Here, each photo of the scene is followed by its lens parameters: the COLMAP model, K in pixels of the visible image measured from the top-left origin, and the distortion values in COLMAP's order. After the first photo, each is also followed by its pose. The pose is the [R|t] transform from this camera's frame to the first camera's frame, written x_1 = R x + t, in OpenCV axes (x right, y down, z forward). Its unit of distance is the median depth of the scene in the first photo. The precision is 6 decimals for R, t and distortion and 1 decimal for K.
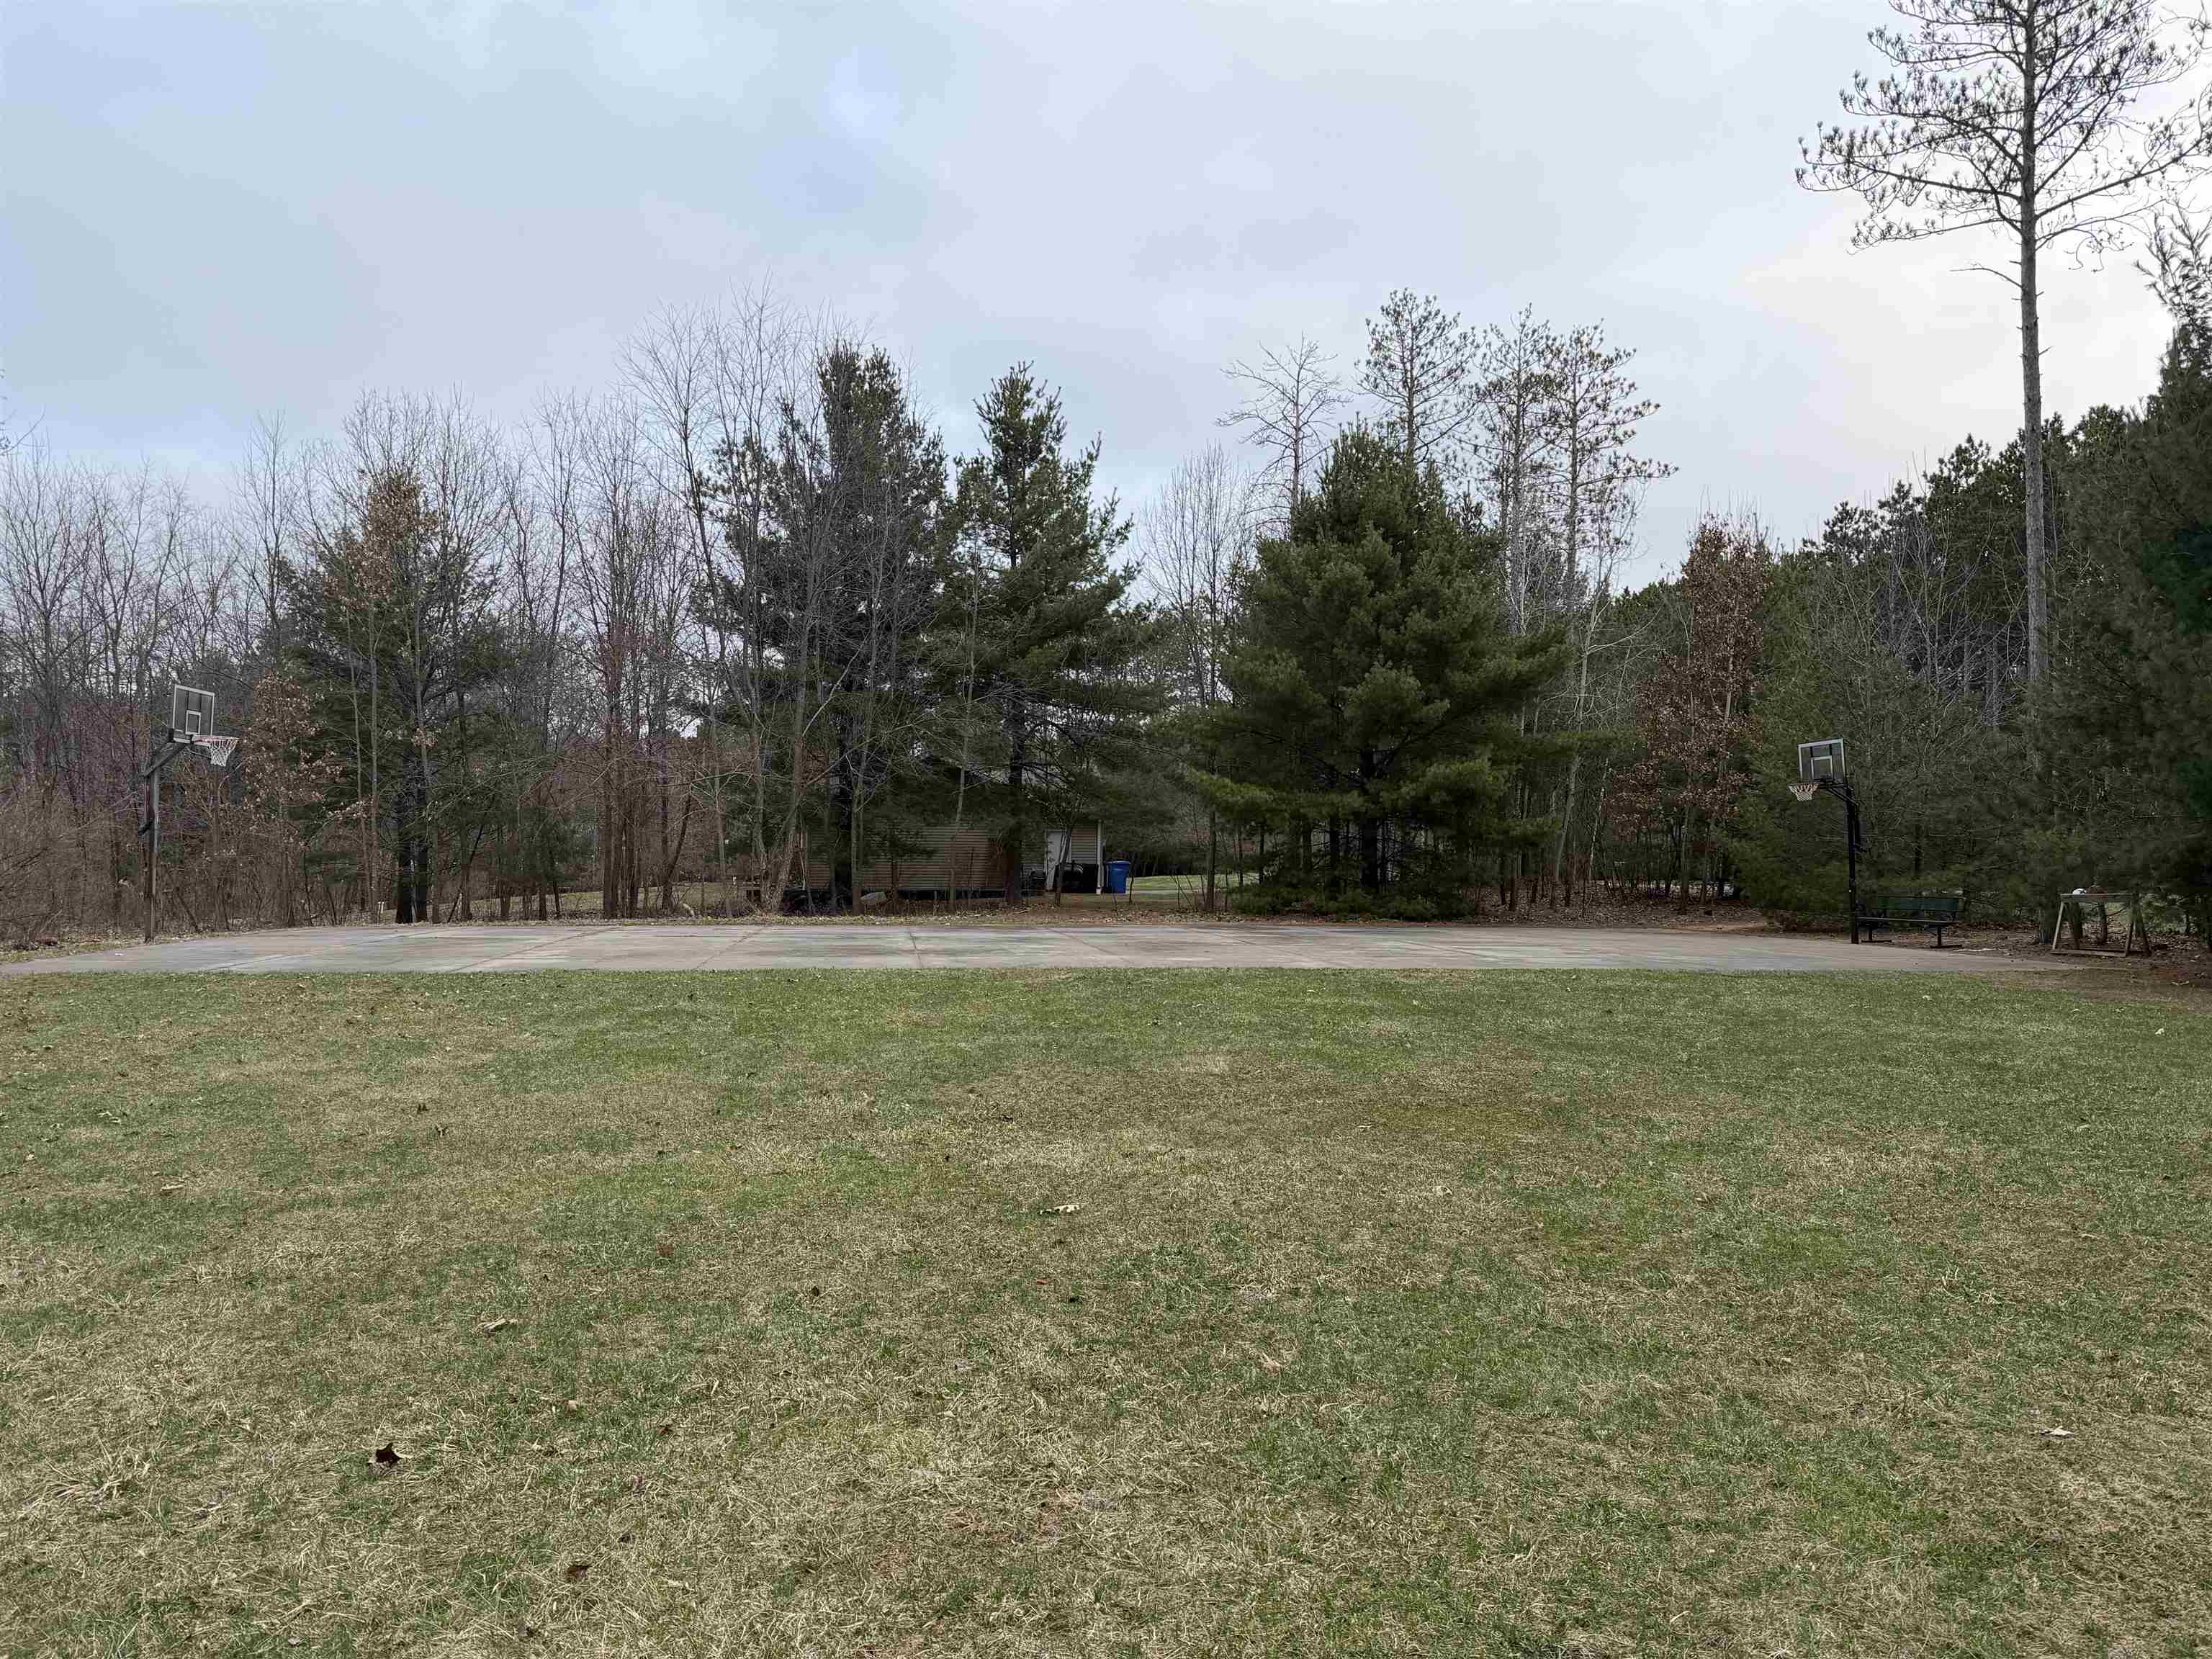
lens RADIAL K [[1706.3, 0, 1104.0], [0, 1706.3, 840.6], [0, 0, 1]] dist [0.099038, -0.004673]
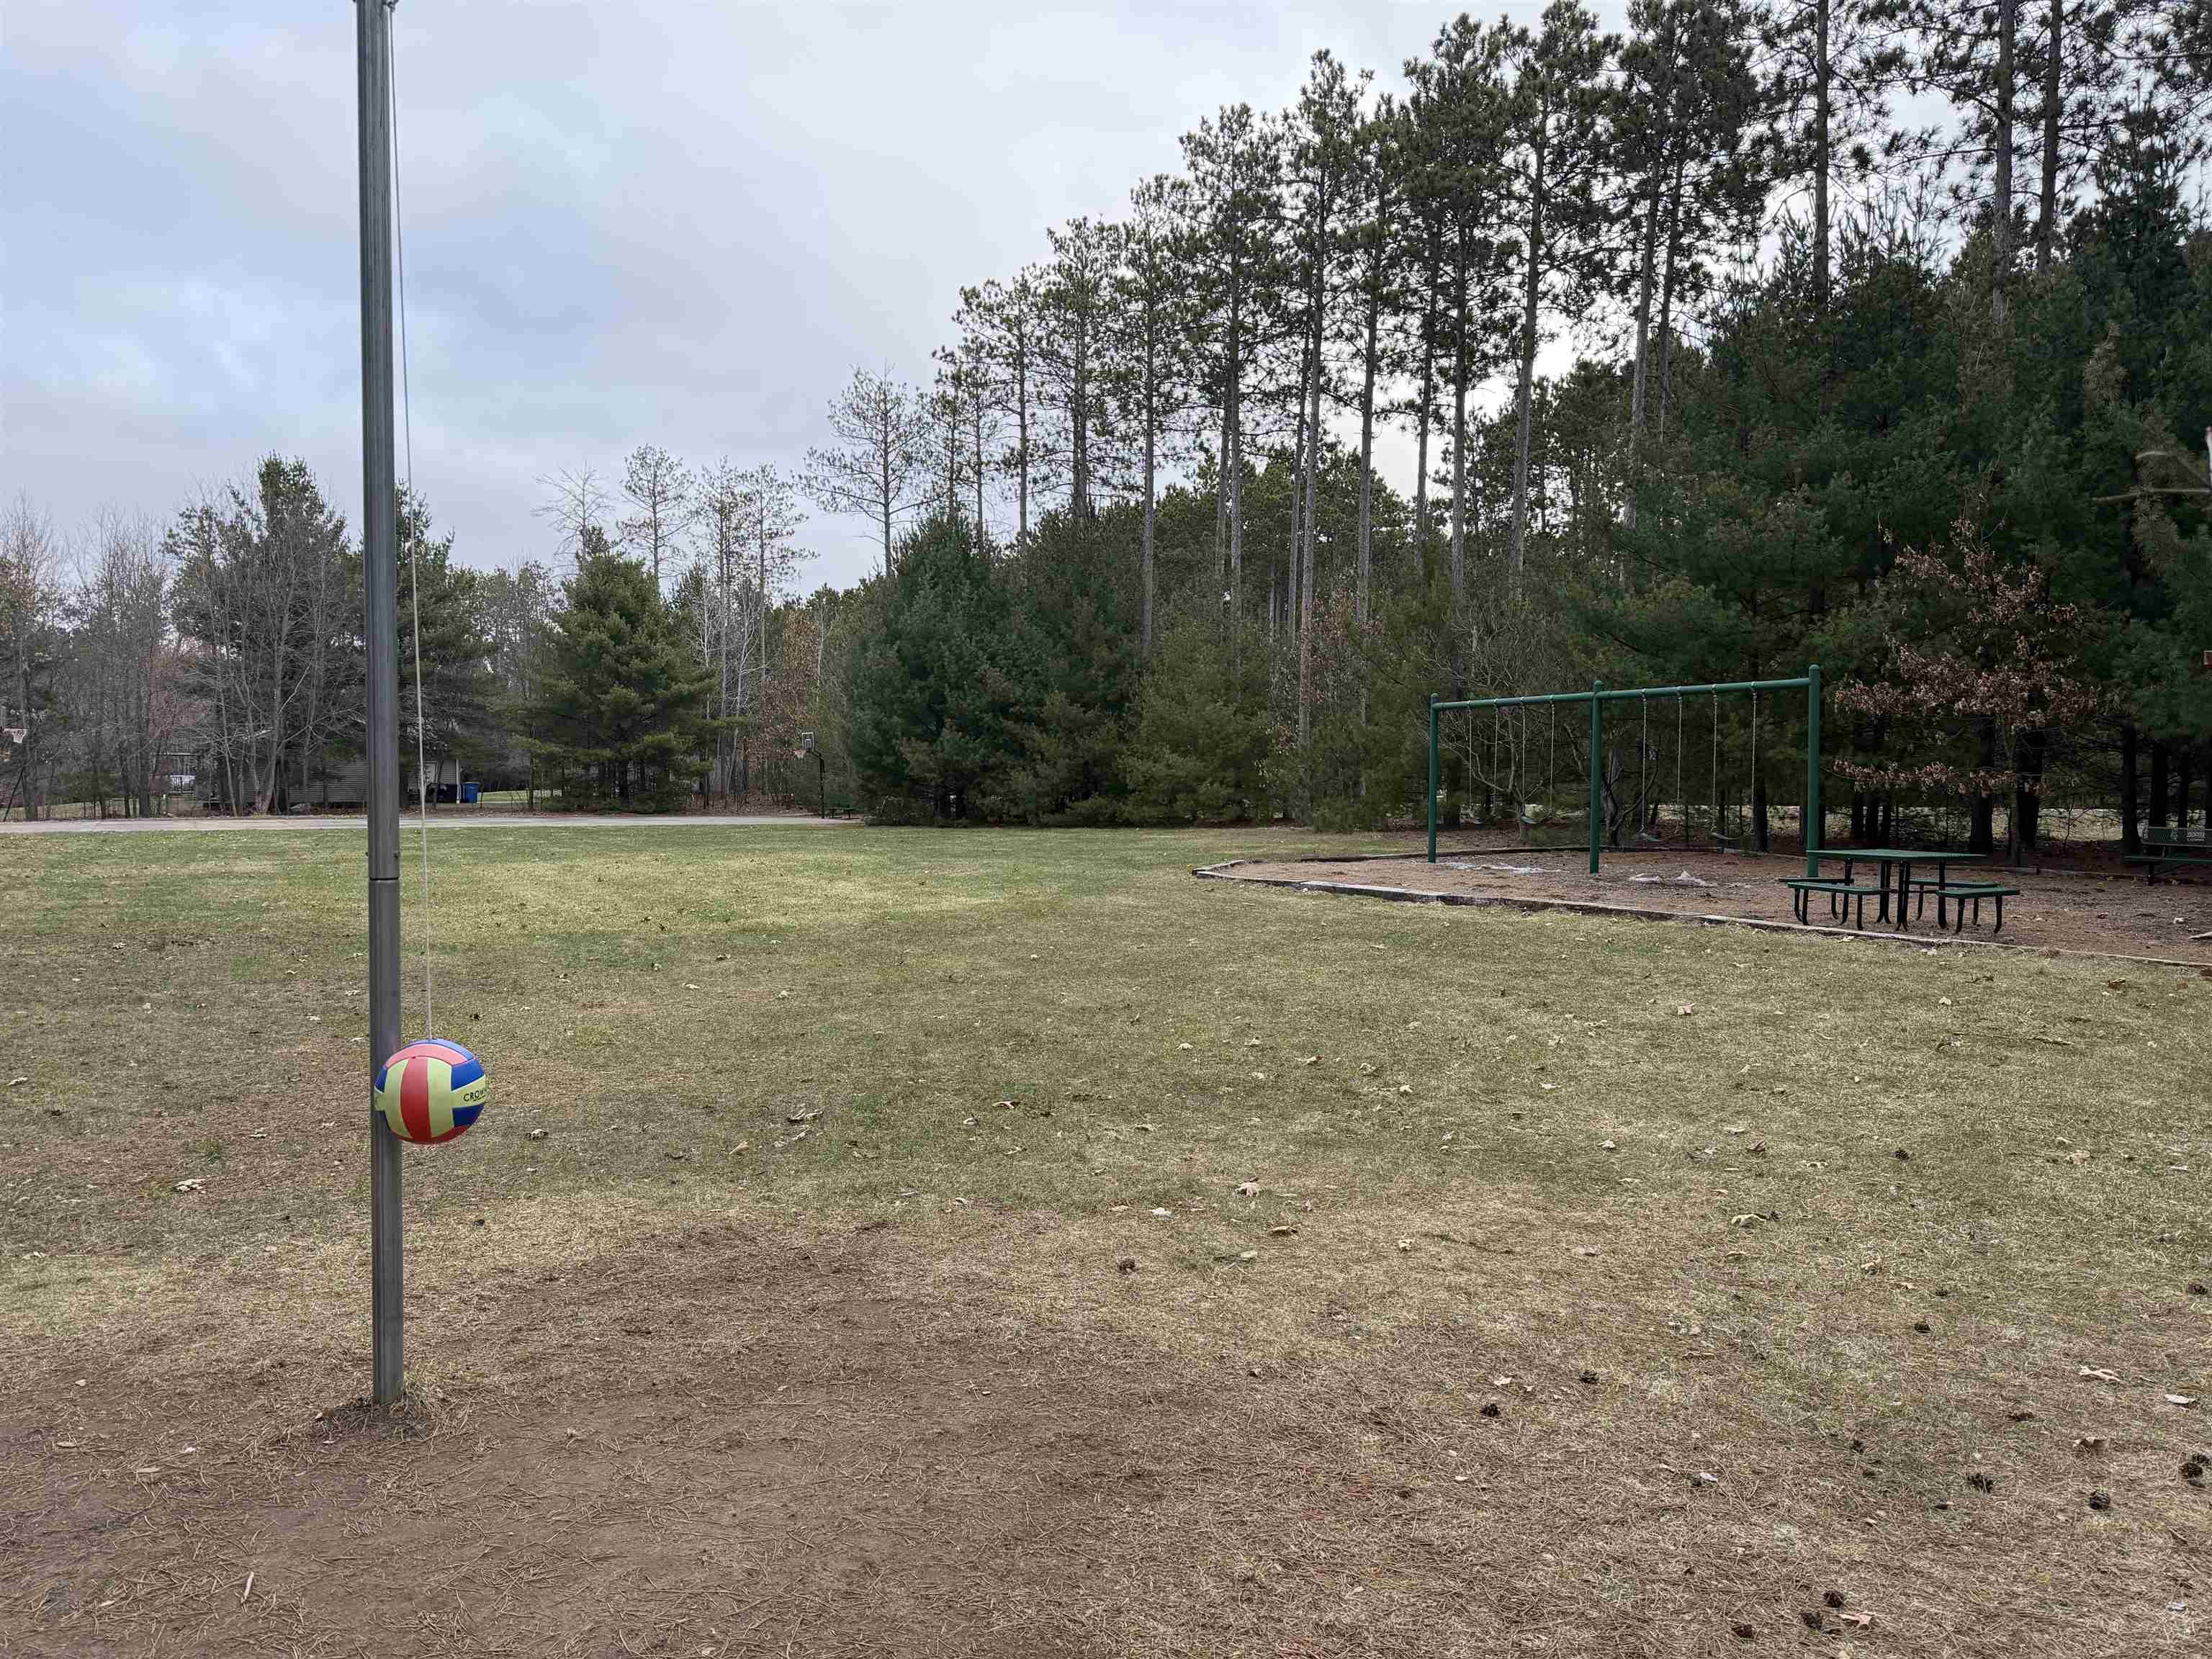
lens RADIAL K [[1706.3, 0, 1104.0], [0, 1706.3, 840.6], [0, 0, 1]] dist [0.099038, -0.004673]
pose [[0.933611, -0.014612, 0.357991, -0.025384], [-0.005526, 0.998462, 0.055164, -0.033389], [-0.358247, -0.053479, 0.932094, -0.958936]]
